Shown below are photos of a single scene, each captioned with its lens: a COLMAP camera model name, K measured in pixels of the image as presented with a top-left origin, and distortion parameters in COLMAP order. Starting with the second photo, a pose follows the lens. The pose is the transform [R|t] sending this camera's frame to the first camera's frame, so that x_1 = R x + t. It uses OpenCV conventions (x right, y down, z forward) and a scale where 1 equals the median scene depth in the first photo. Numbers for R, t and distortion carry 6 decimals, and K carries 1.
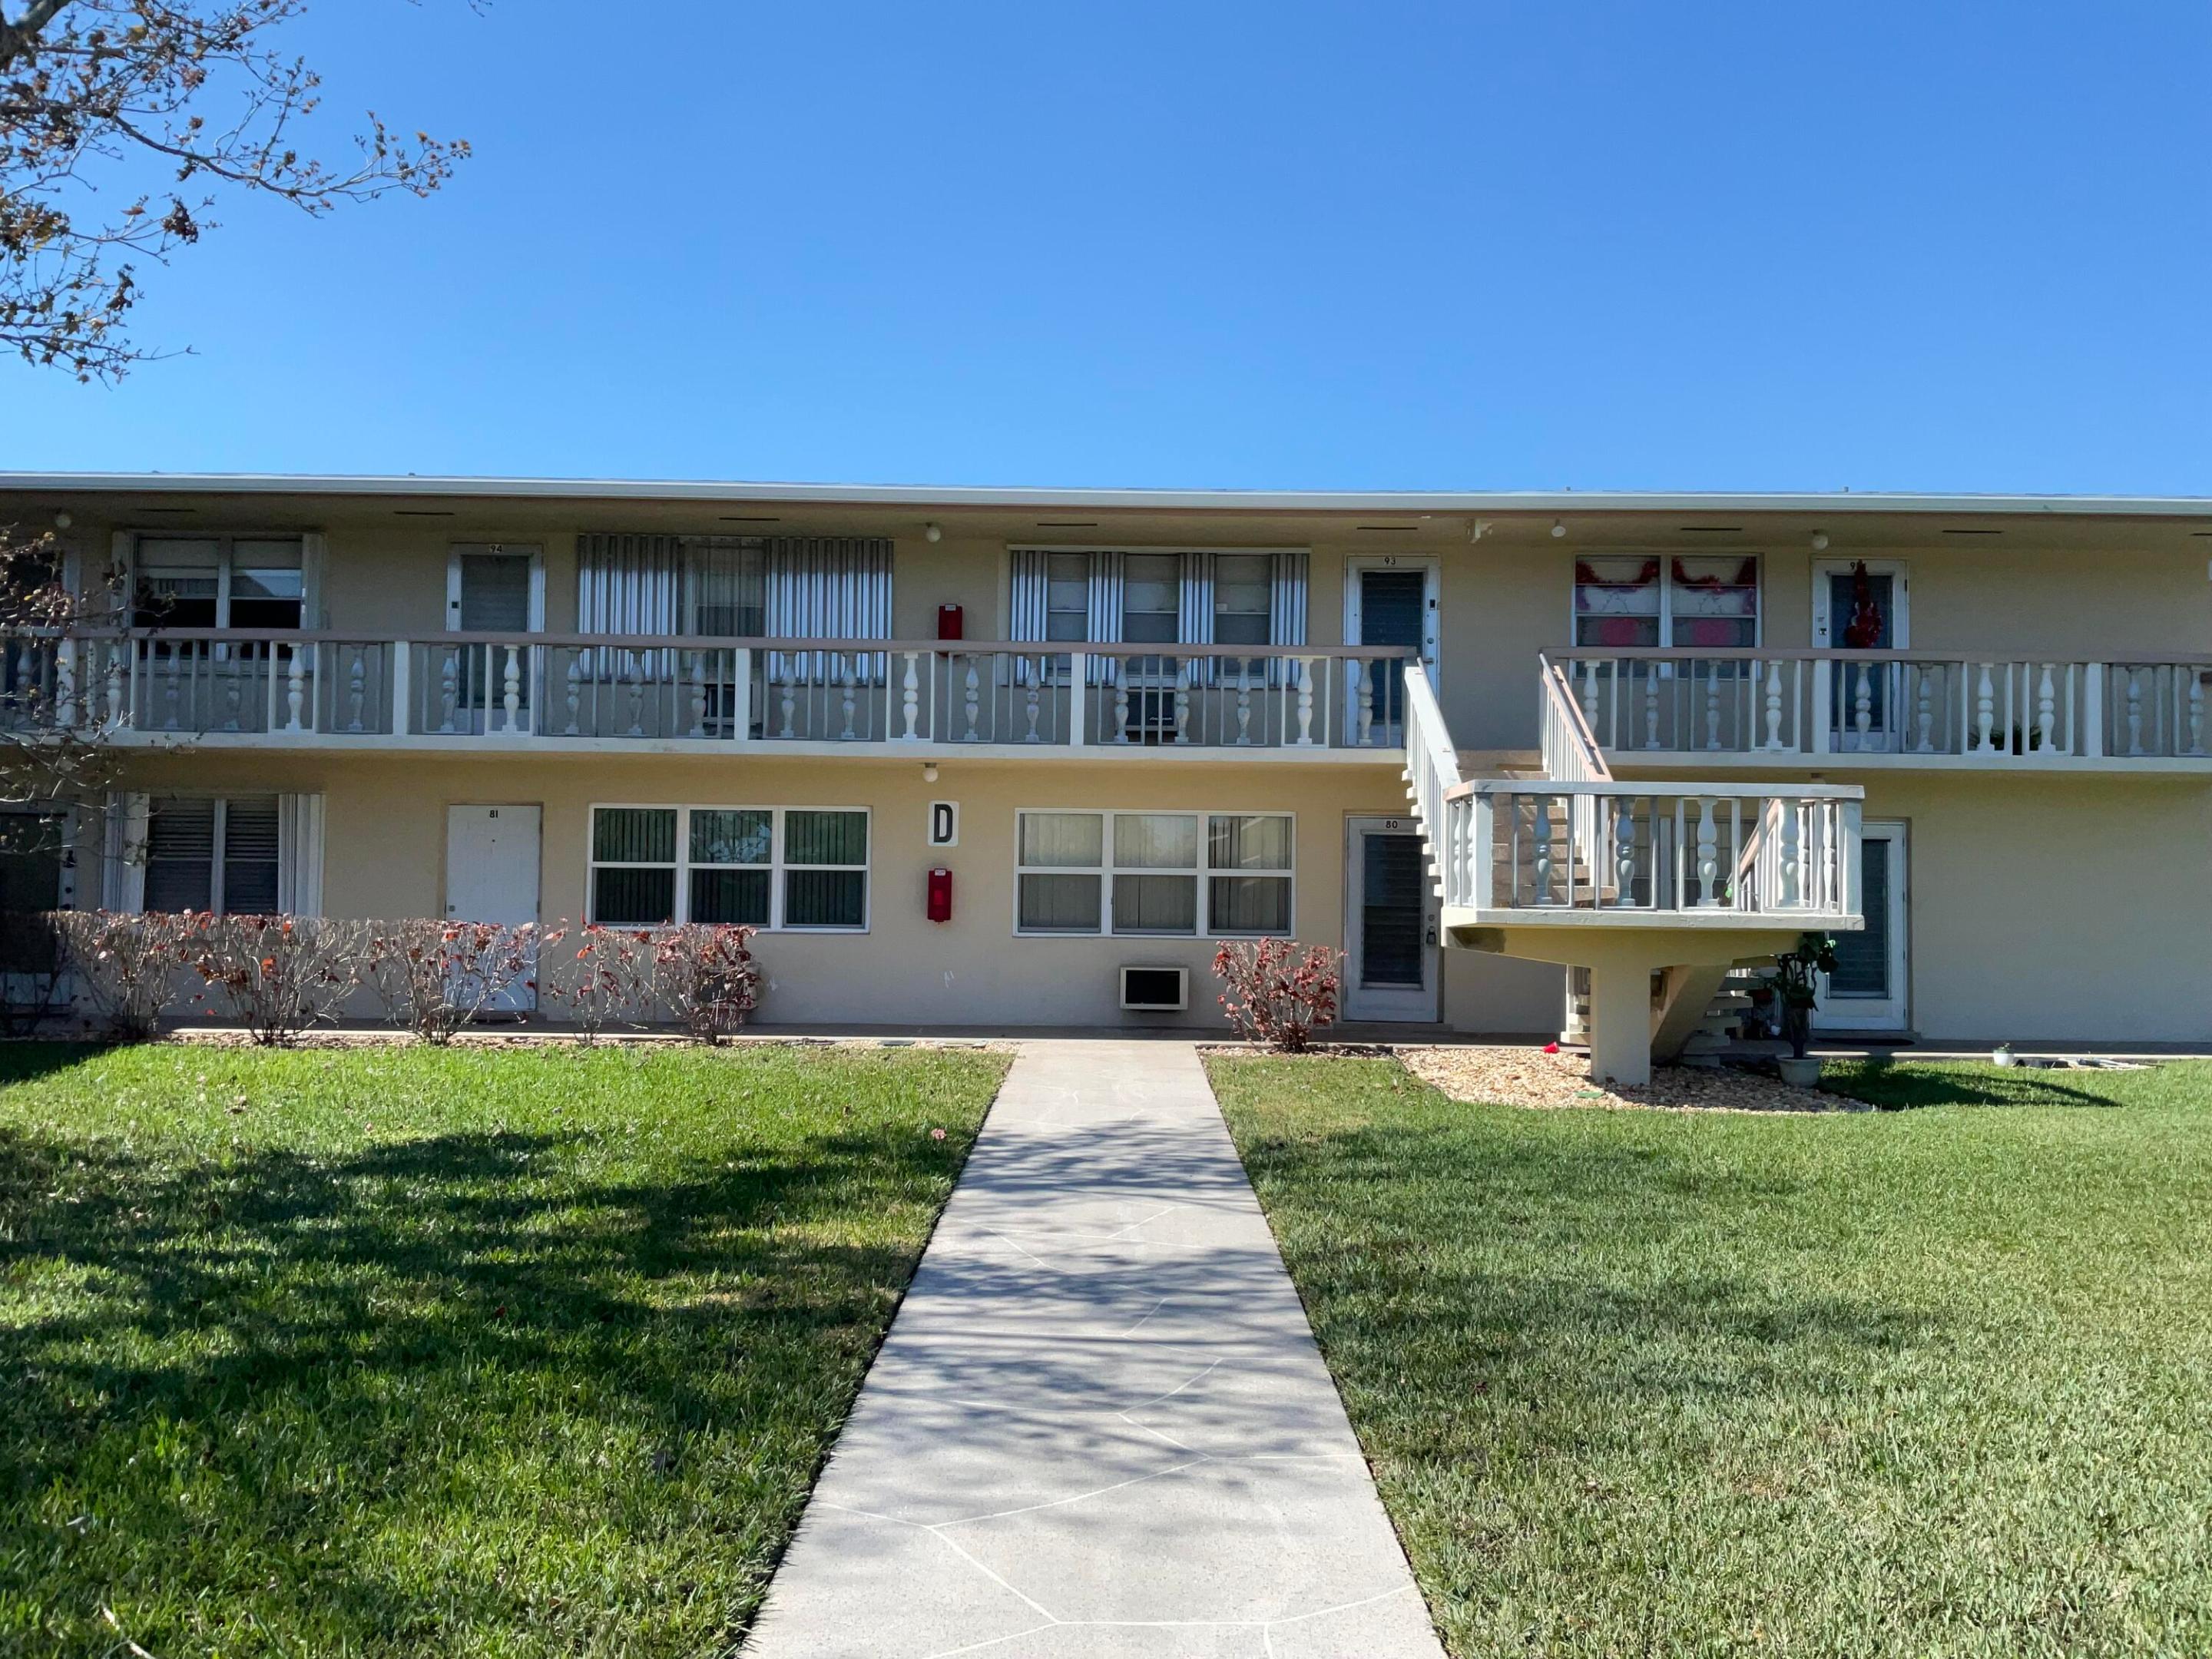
lens RADIAL K [[1868.7, 0, 1105.5], [0, 1868.7, 831.4], [0, 0, 1]] dist [0.017808, -0.011949]
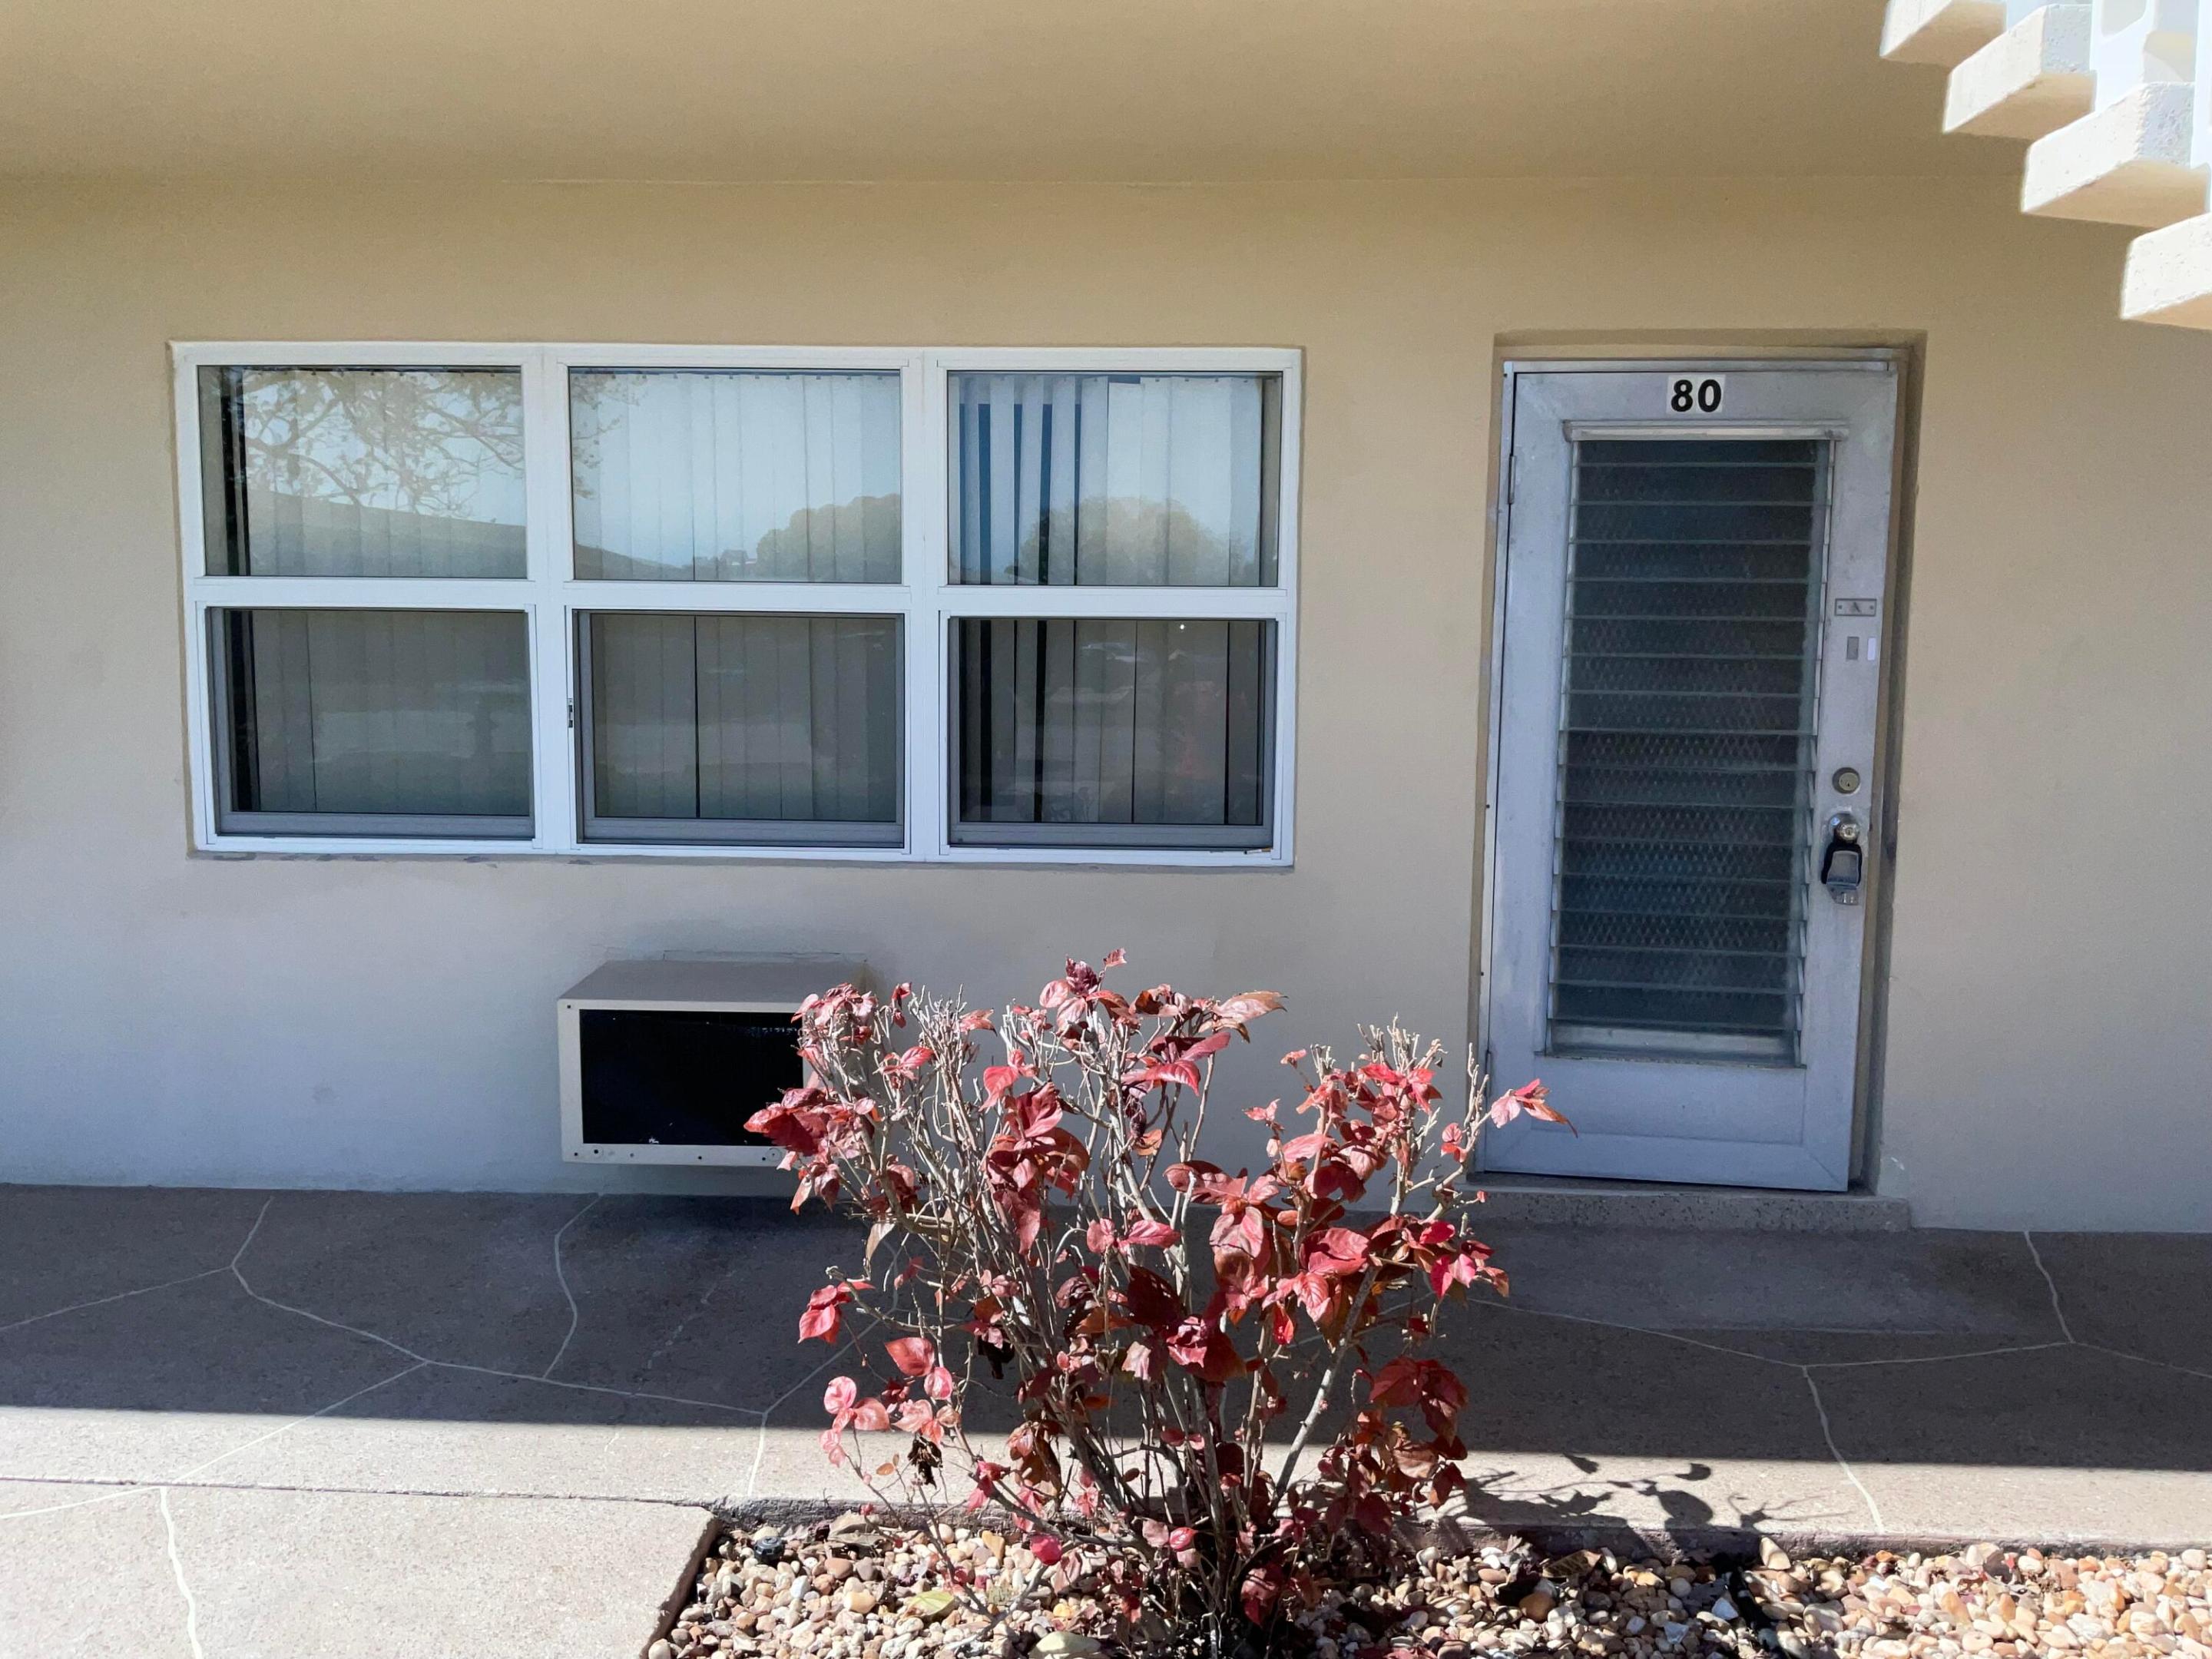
lens RADIAL K [[1868.7, 0, 1111.2], [0, 1868.7, 828.2], [0, 0, 1]] dist [0.017808, -0.011949]
pose [[0.999080, 0.001653, -0.042865, 0.087840], [0.004019, 0.991257, 0.131886, 0.019238], [0.042708, -0.131937, 0.990338, 0.747345]]
